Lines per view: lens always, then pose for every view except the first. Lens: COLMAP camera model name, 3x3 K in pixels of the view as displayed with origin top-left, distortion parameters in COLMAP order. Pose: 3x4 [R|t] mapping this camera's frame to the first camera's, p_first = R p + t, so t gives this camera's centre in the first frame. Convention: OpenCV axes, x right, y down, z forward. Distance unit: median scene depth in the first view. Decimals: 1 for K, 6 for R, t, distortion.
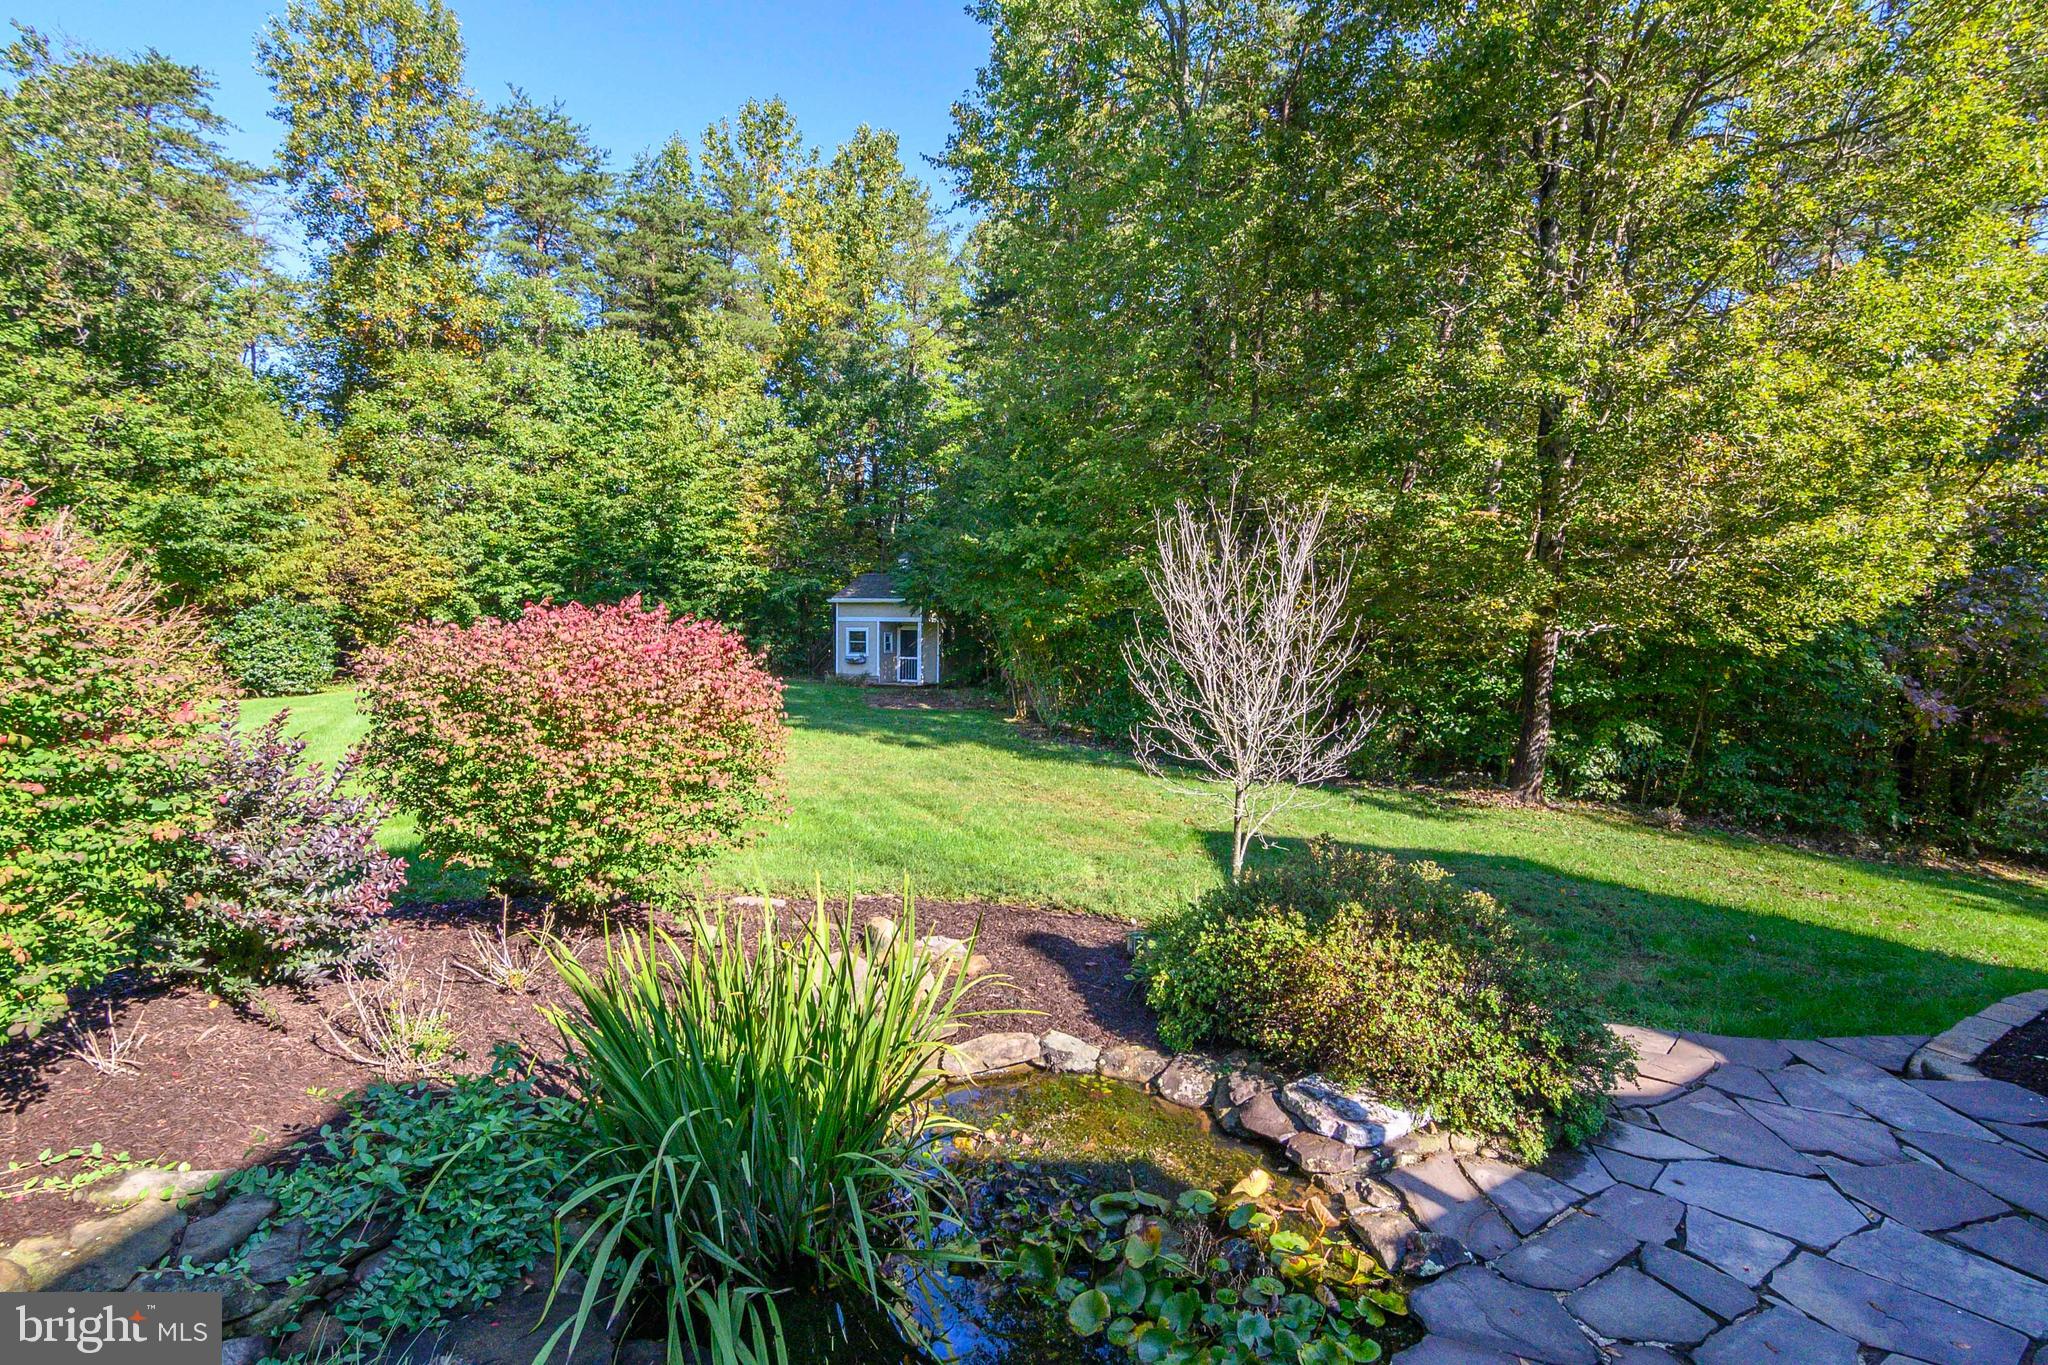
lens RADIAL K [[1002.2, 0, 1011.7], [0, 1002.2, 693.1], [0, 0, 1]] dist [-0.034744, 0.013174]
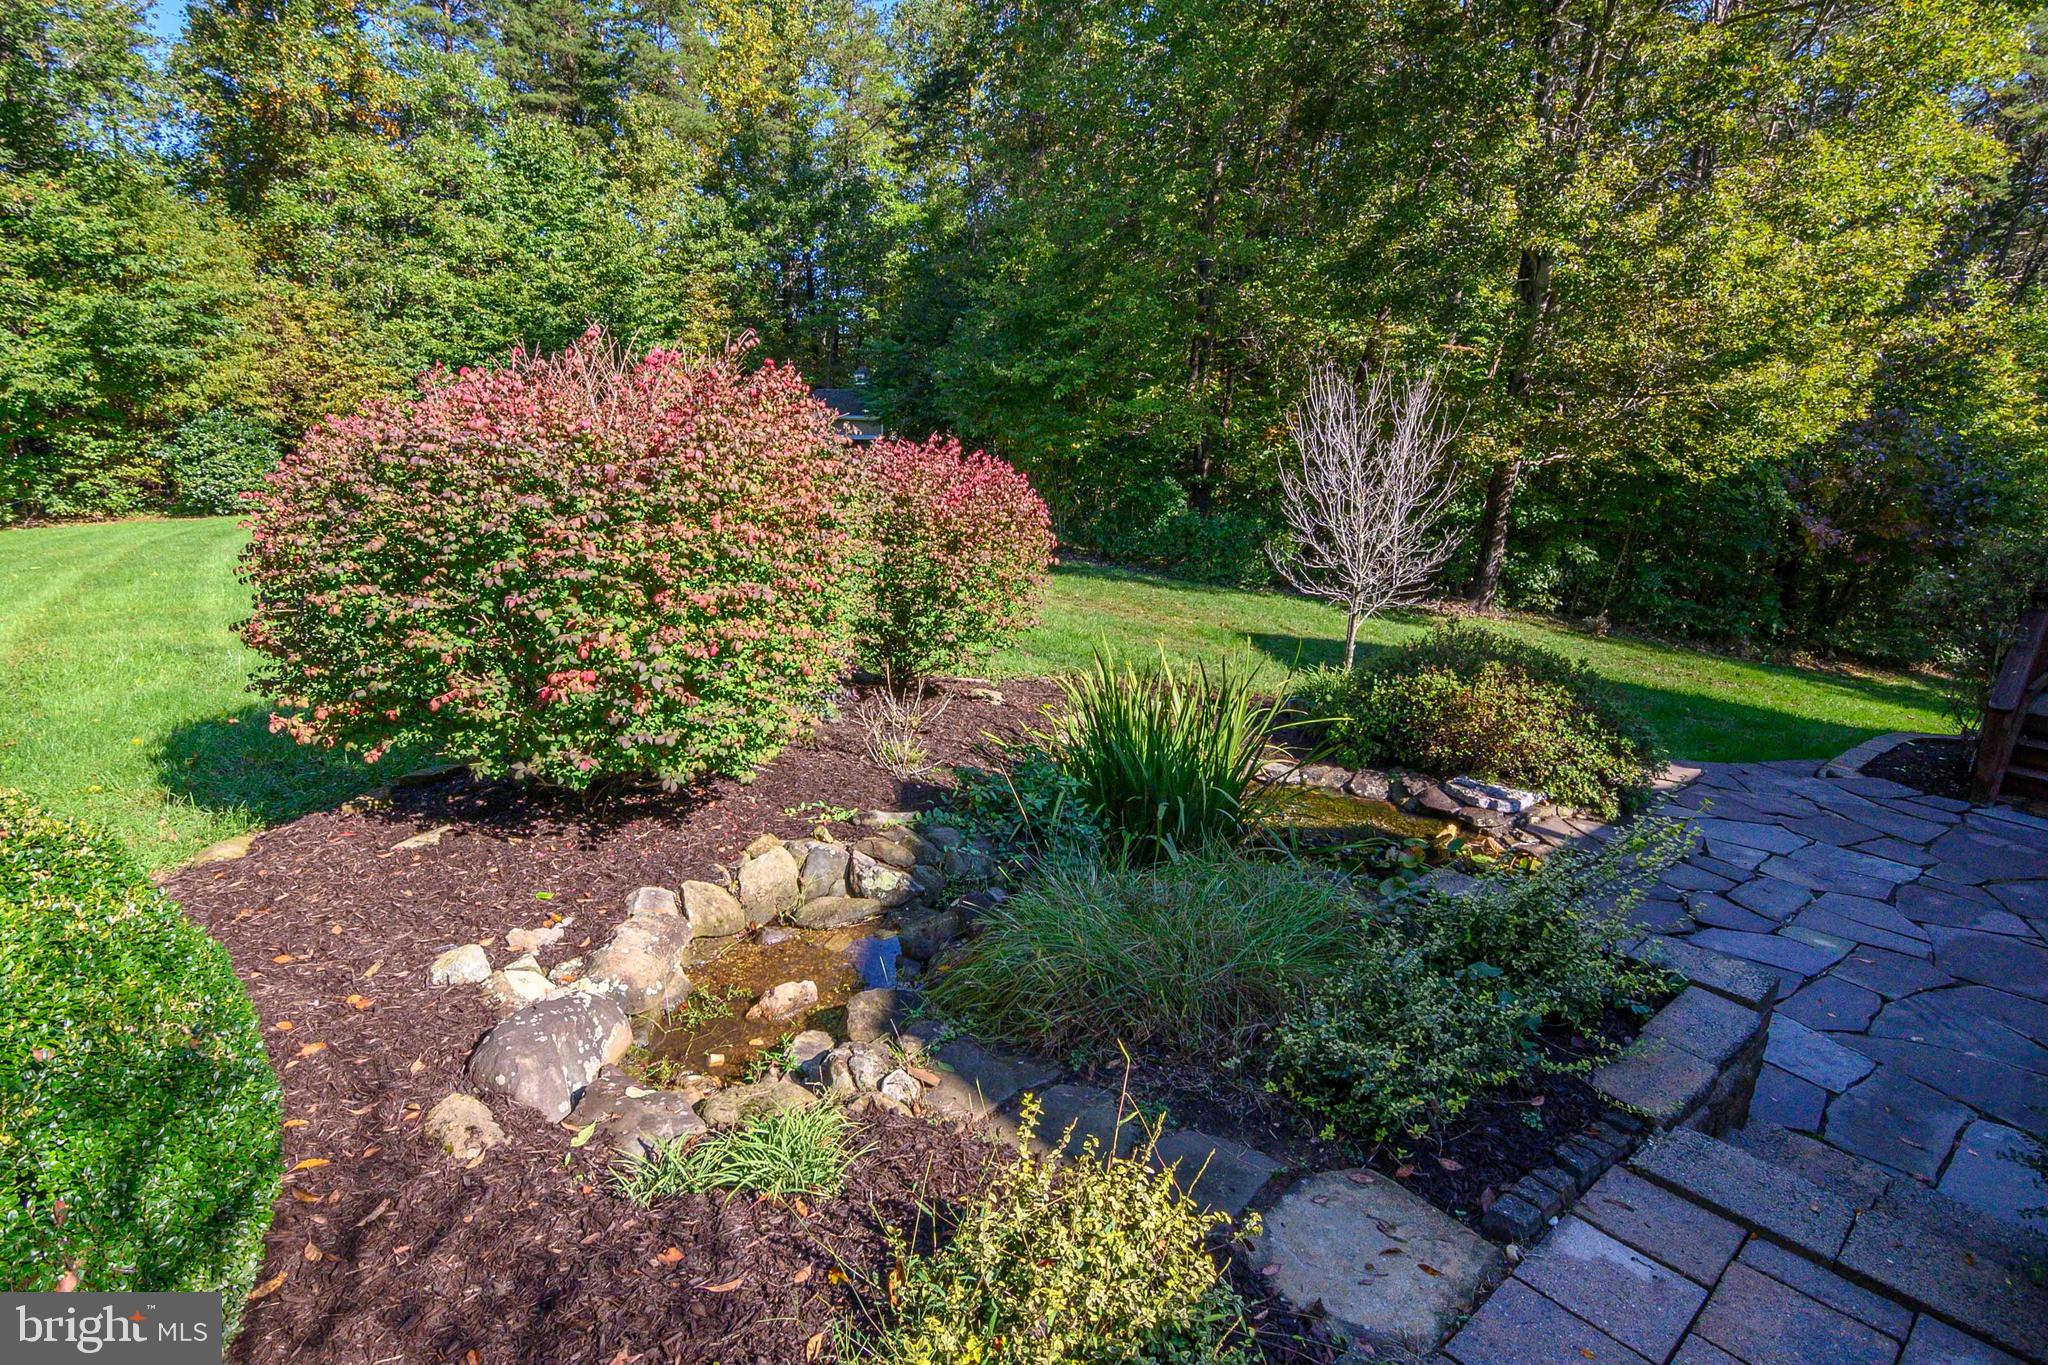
lens RADIAL K [[1025.3, 0, 1002.3], [0, 1025.3, 678.2], [0, 0, 1]] dist [-0.037243, 0.016071]
pose [[0.995451, -0.010657, 0.094673, -0.091242], [-0.004689, 0.987039, 0.160411, -0.000276], [-0.095156, -0.160125, 0.982499, -0.071166]]
